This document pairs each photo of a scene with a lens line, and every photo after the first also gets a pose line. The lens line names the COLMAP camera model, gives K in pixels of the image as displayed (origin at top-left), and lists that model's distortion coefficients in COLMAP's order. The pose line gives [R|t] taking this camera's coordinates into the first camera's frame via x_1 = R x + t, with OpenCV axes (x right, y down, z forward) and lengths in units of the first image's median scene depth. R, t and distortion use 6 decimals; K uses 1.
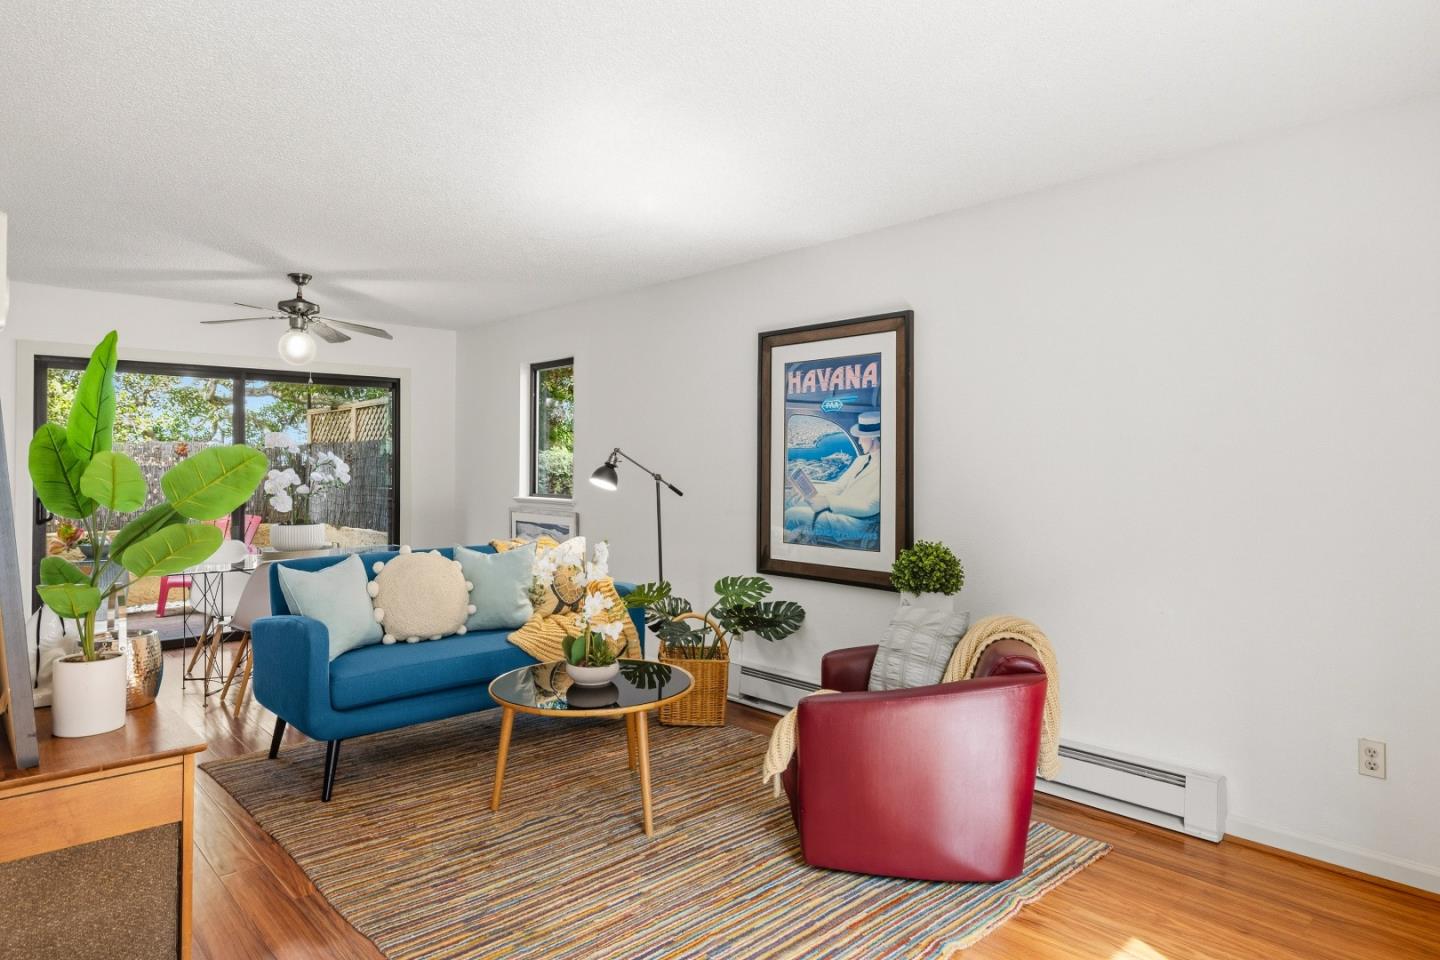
lens RADIAL K [[847.4, 0, 722.3], [0, 847.4, 467.7], [0, 0, 1]] dist [-0.001726, -0.000339]
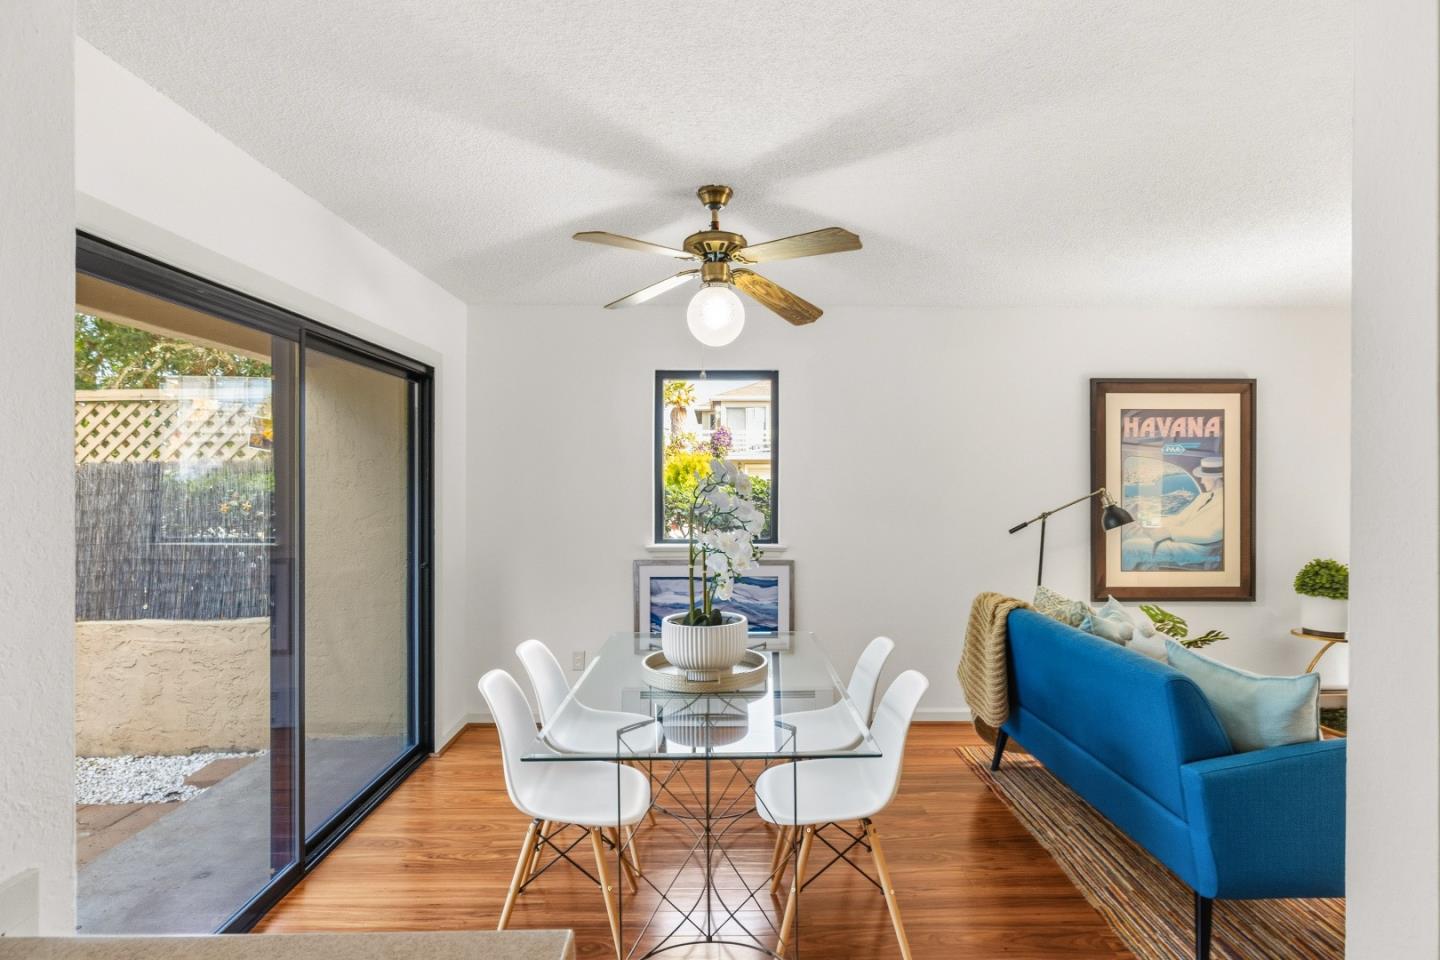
lens RADIAL K [[749.8, 0, 720.0], [0, 749.8, 480.0], [0, 0, 1]] dist [-0.004848, -0.000062]
pose [[0.668925, -0.000133, 0.743330, -1.065234], [0.004923, 0.999979, -0.004252, -0.030870], [-0.743313, 0.006504, 0.668912, 0.783914]]
